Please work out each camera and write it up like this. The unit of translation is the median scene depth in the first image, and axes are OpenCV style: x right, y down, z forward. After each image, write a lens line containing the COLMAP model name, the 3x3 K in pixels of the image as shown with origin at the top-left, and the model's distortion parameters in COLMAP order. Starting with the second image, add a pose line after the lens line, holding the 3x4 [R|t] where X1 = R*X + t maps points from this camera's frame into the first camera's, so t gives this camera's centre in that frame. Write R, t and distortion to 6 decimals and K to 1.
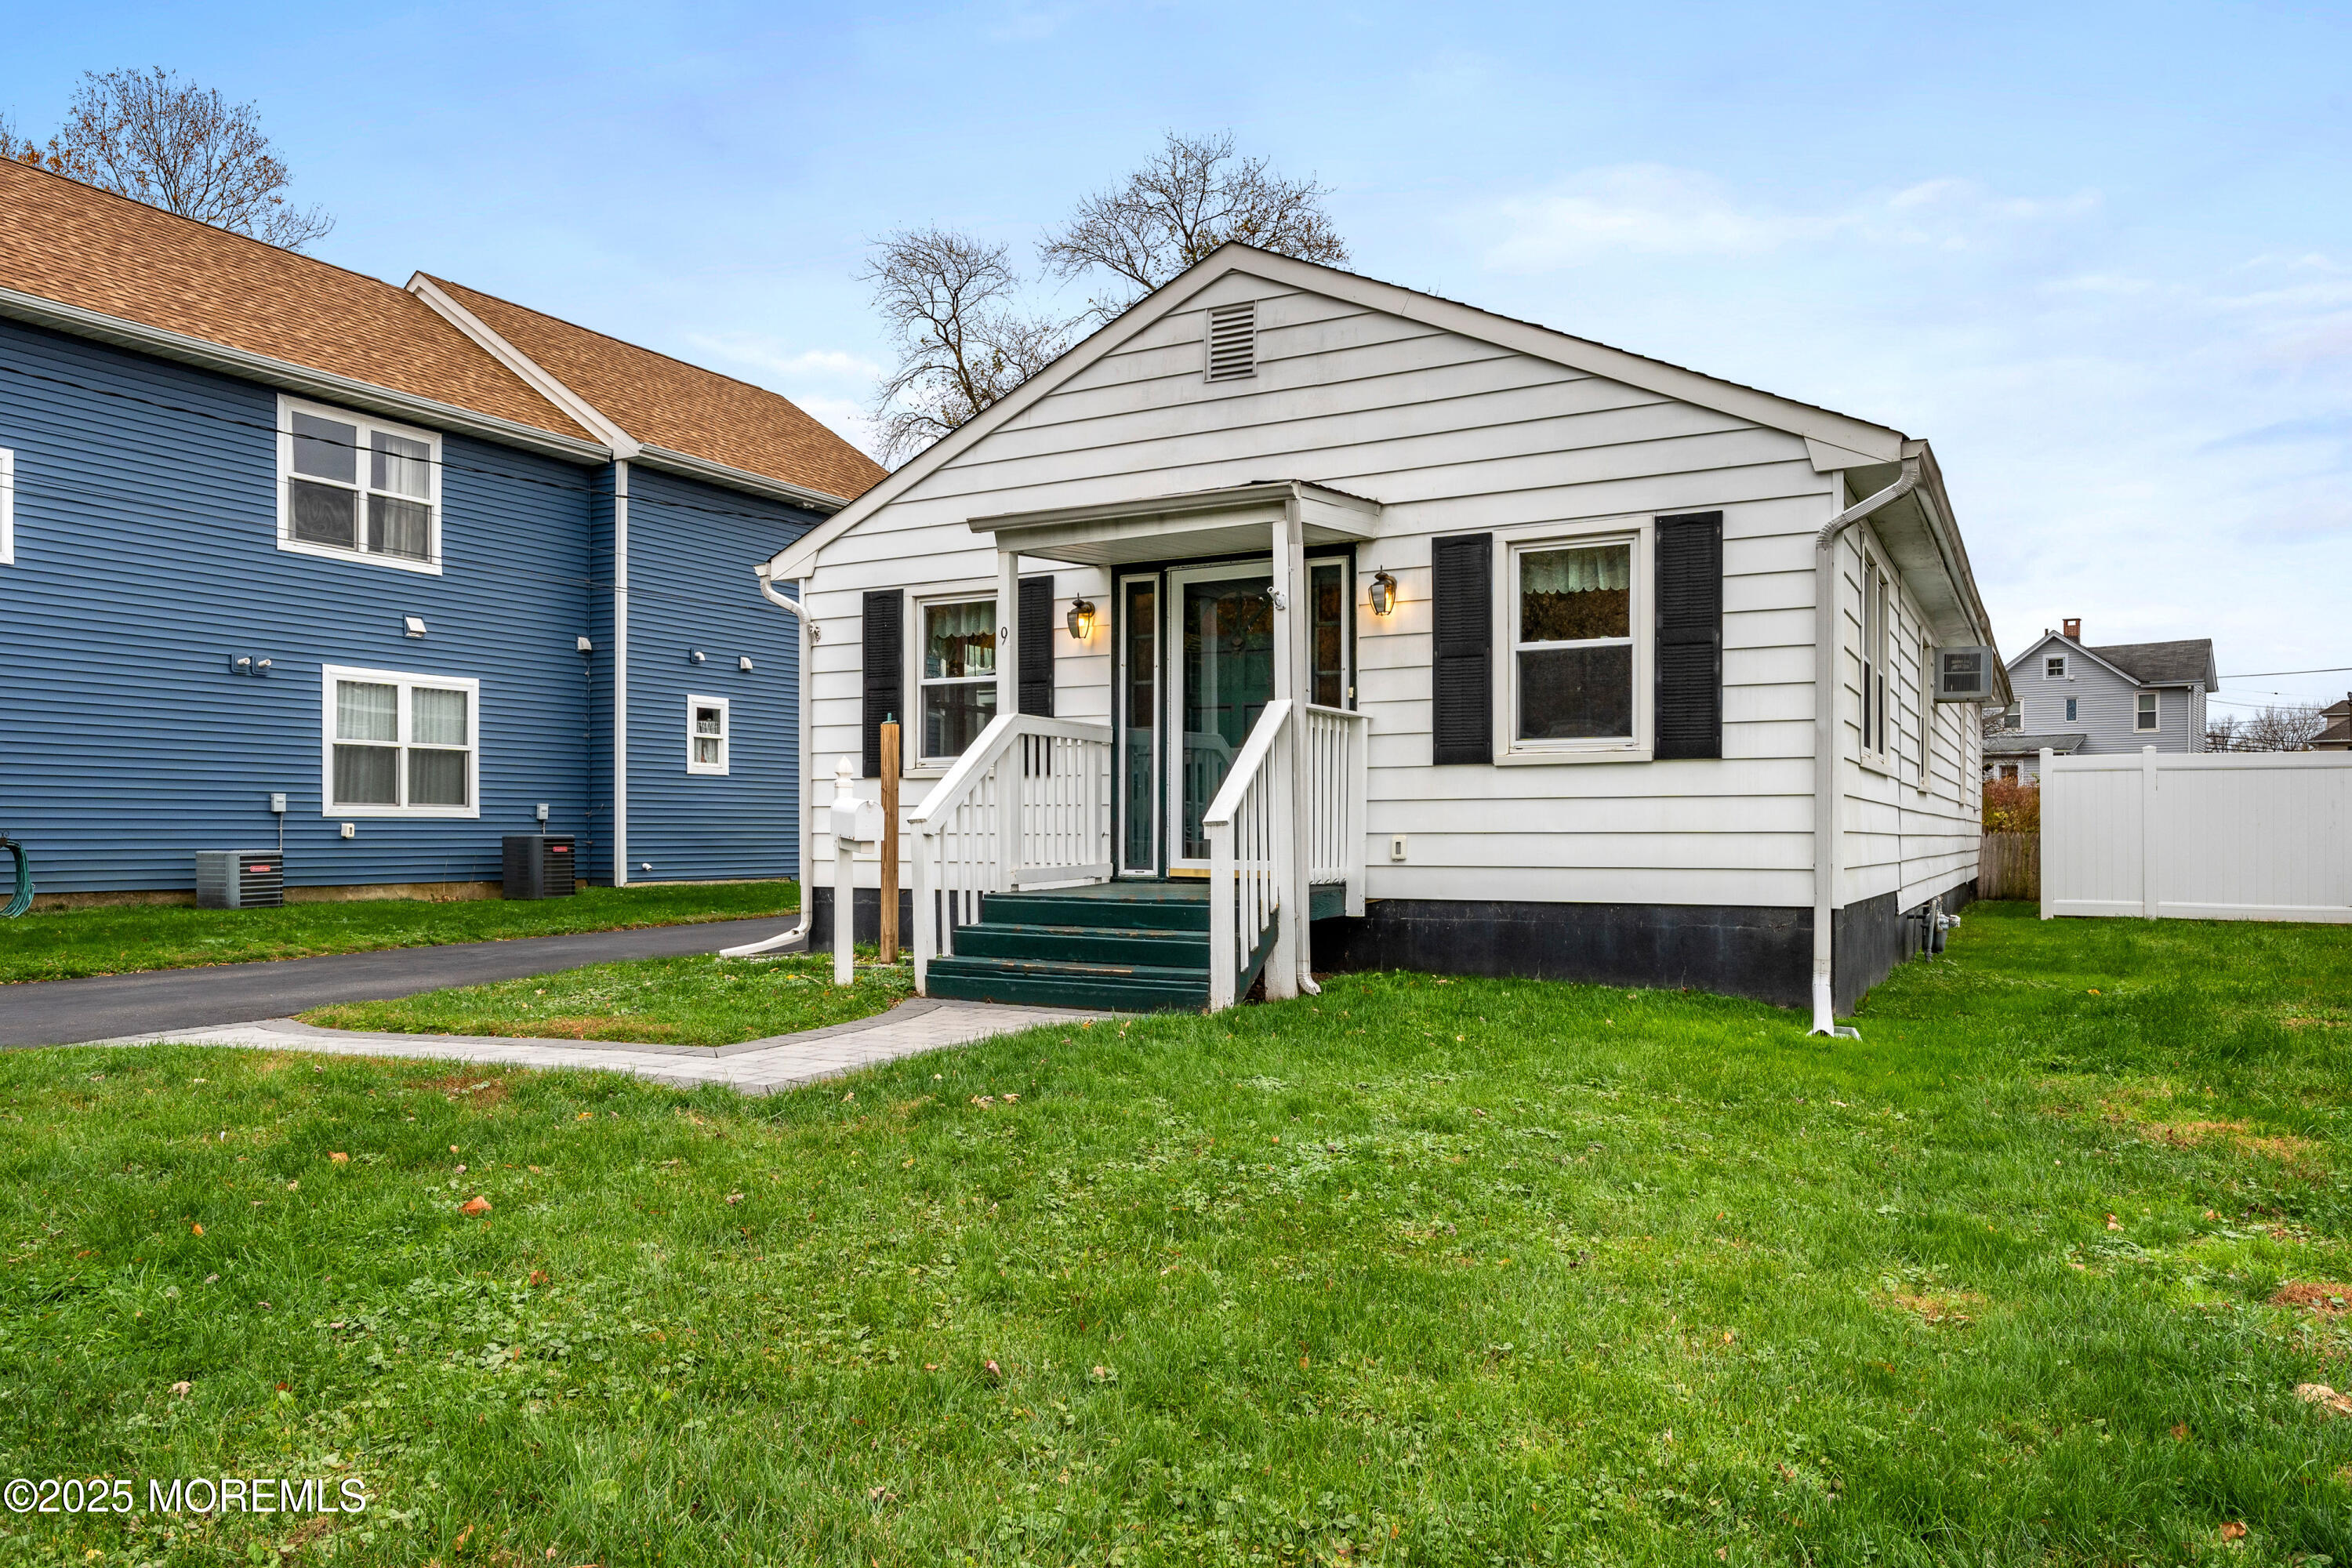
lens RADIAL K [[1579.9, 0, 1174.8], [0, 1579.9, 845.6], [0, 0, 1]] dist [0.000038, 0.002642]
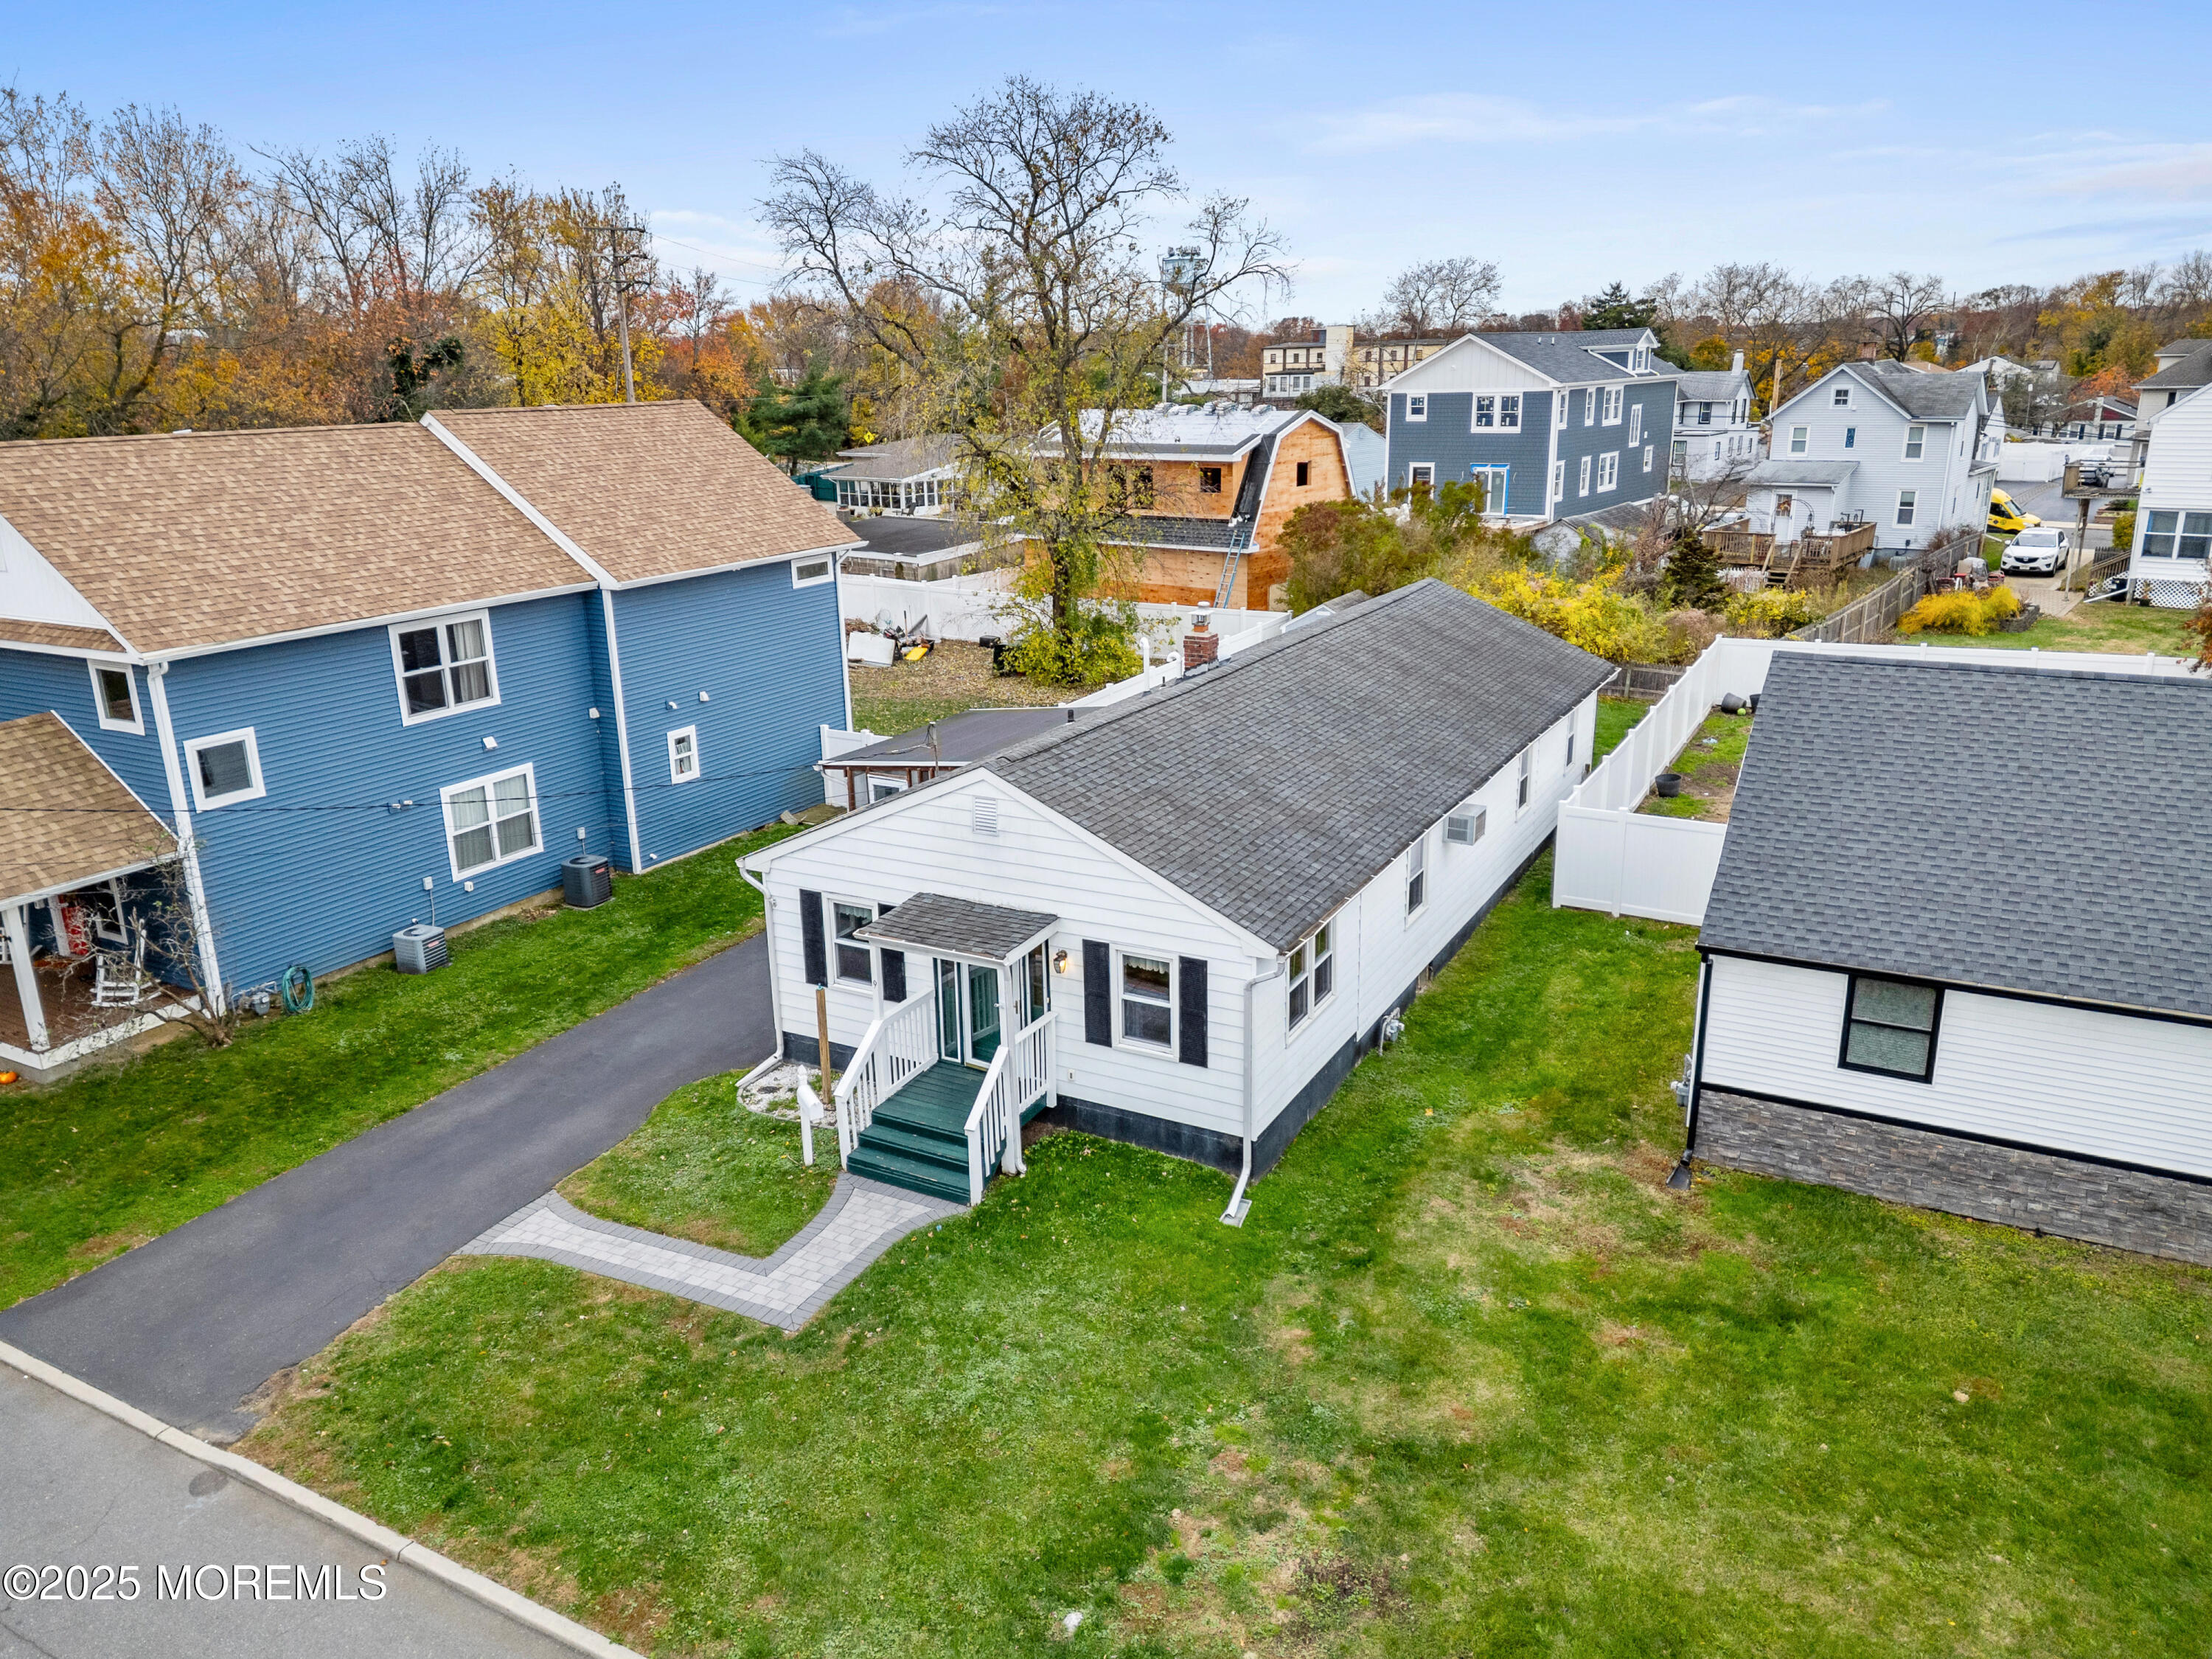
lens RADIAL K [[1545.8, 0, 1090.1], [0, 1545.8, 820.6], [0, 0, 1]] dist [0.122781, -0.150157]
pose [[0.999740, -0.022341, -0.004529, 0.151056], [0.022720, 0.960514, 0.277304, -0.731618], [-0.001845, -0.277335, 0.960772, -0.714936]]
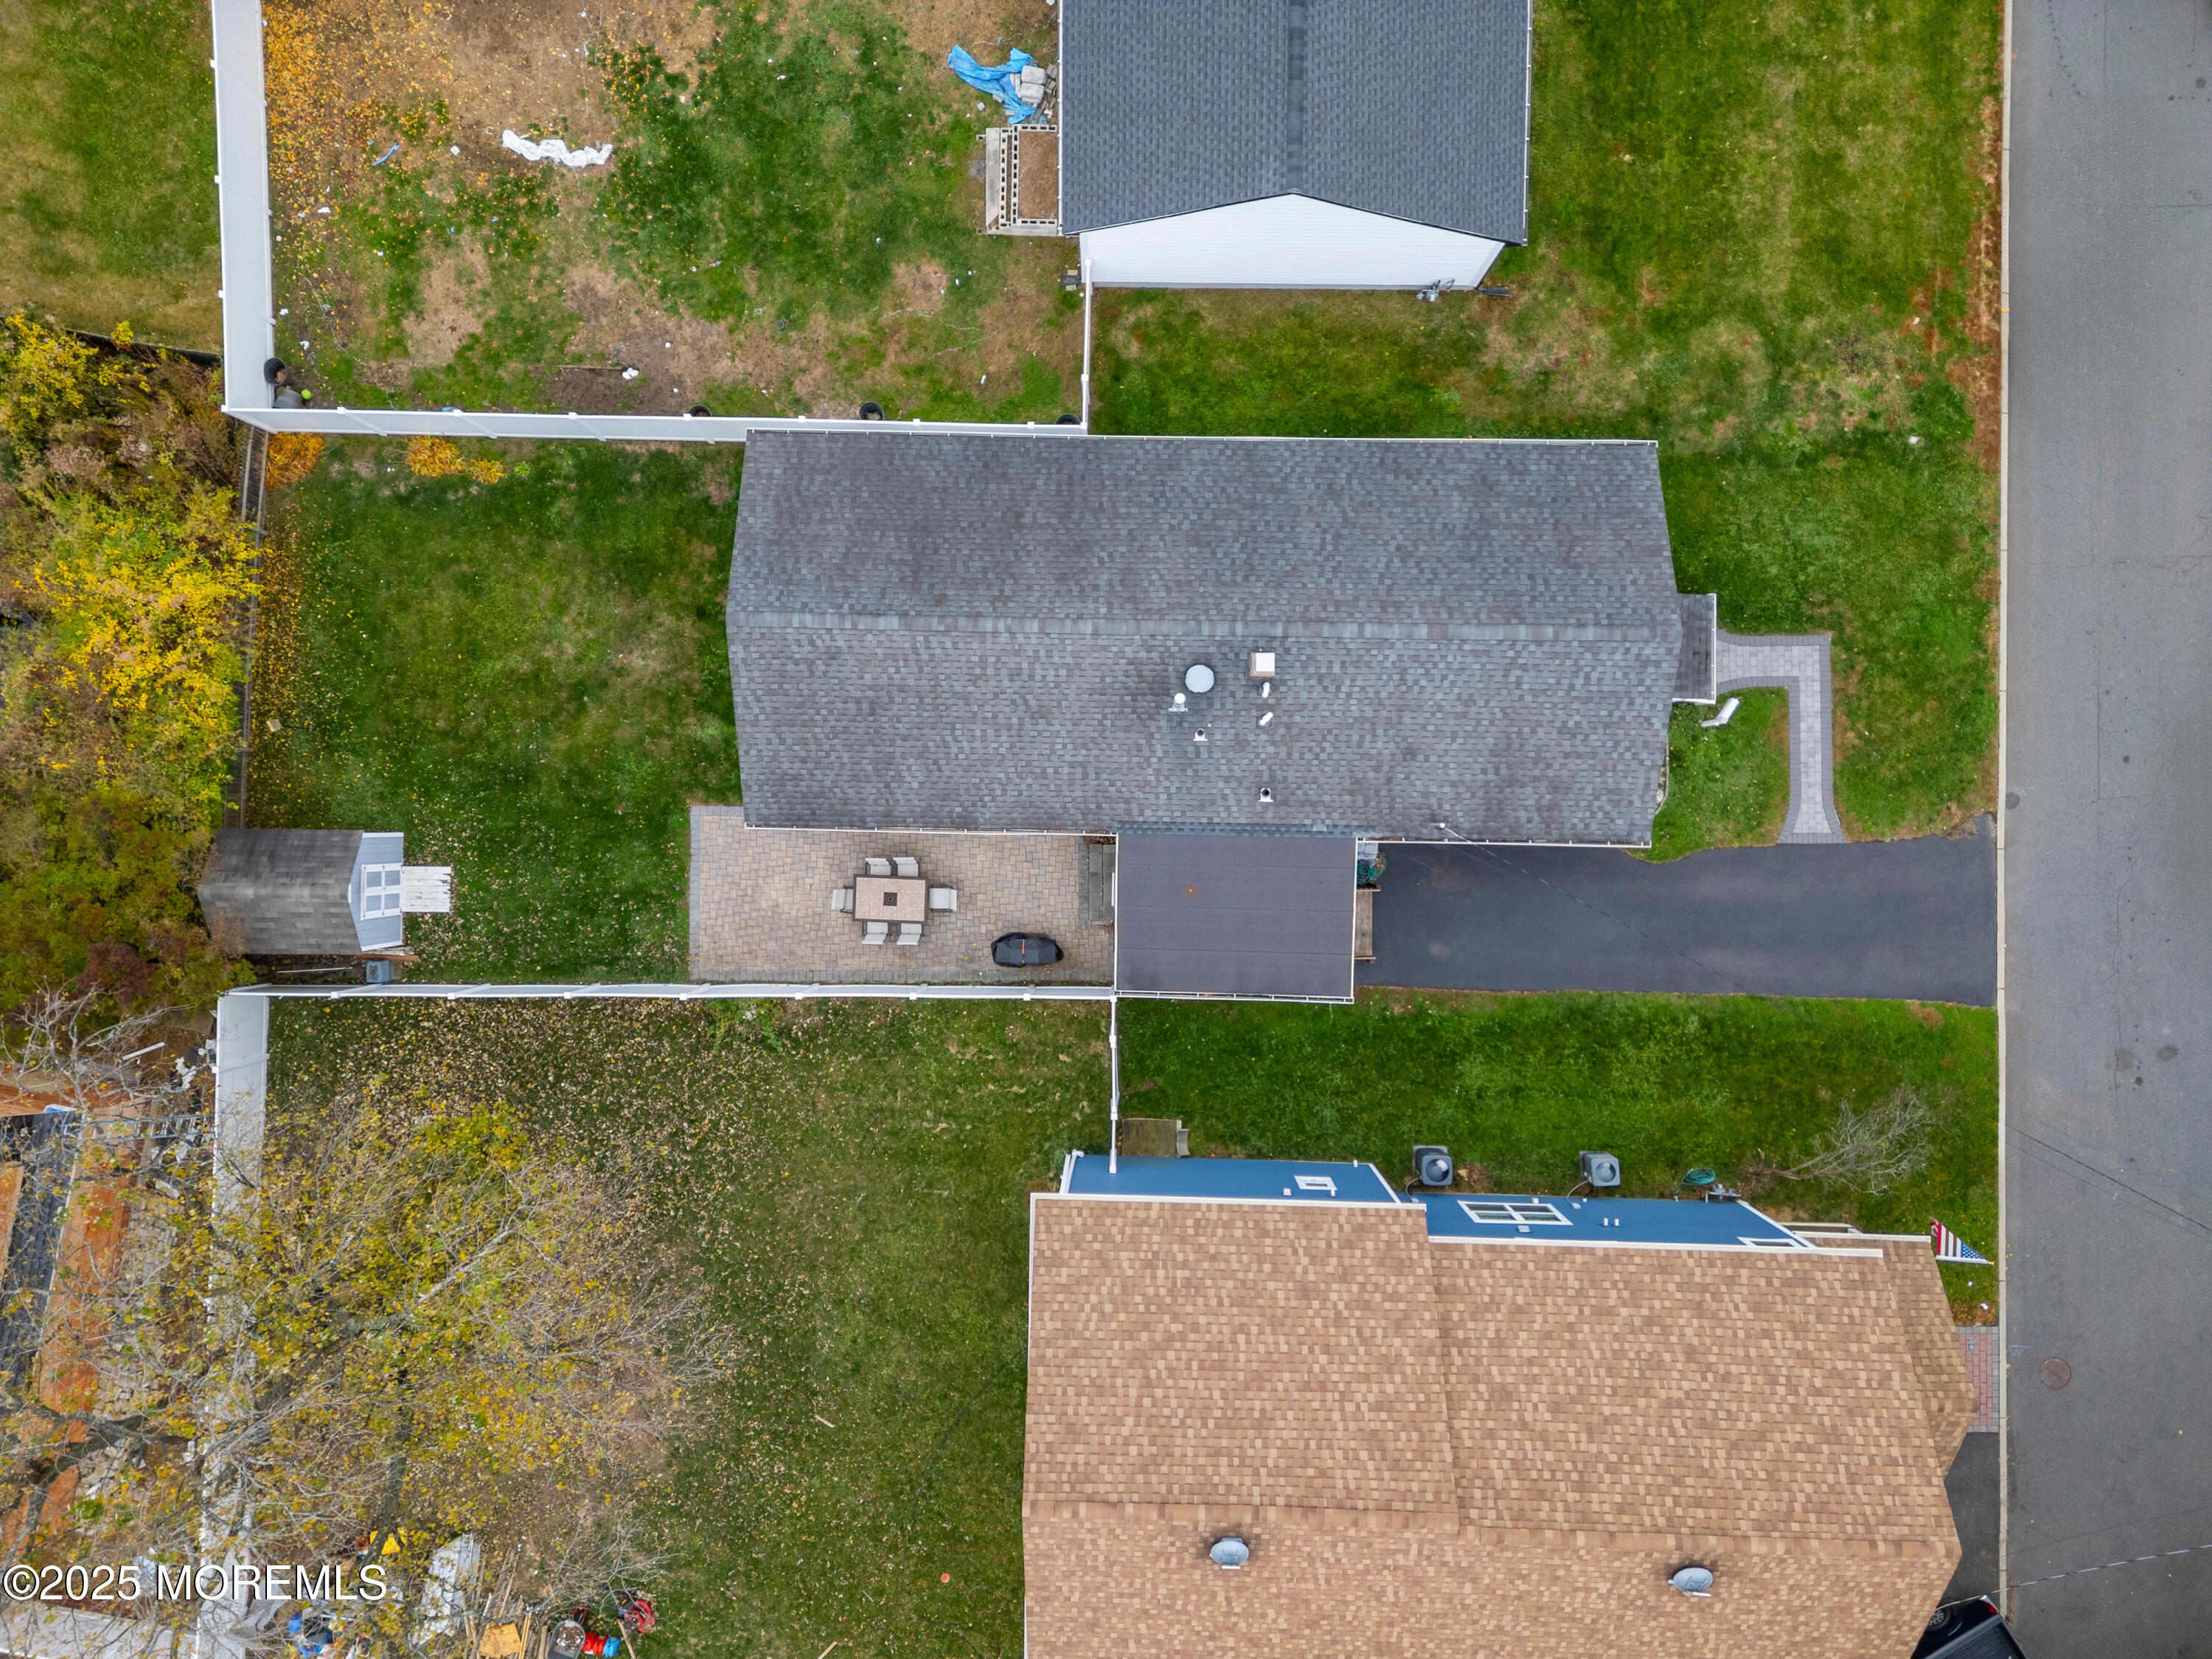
lens RADIAL K [[1545.8, 0, 1090.1], [0, 1545.8, 820.6], [0, 0, 1]] dist [0.122781, -0.150157]
pose [[-0.469750, -0.882349, 0.028204, 0.133738], [0.034244, 0.013712, 0.999319, -2.911960], [-0.882135, 0.470396, 0.023774, 1.801890]]
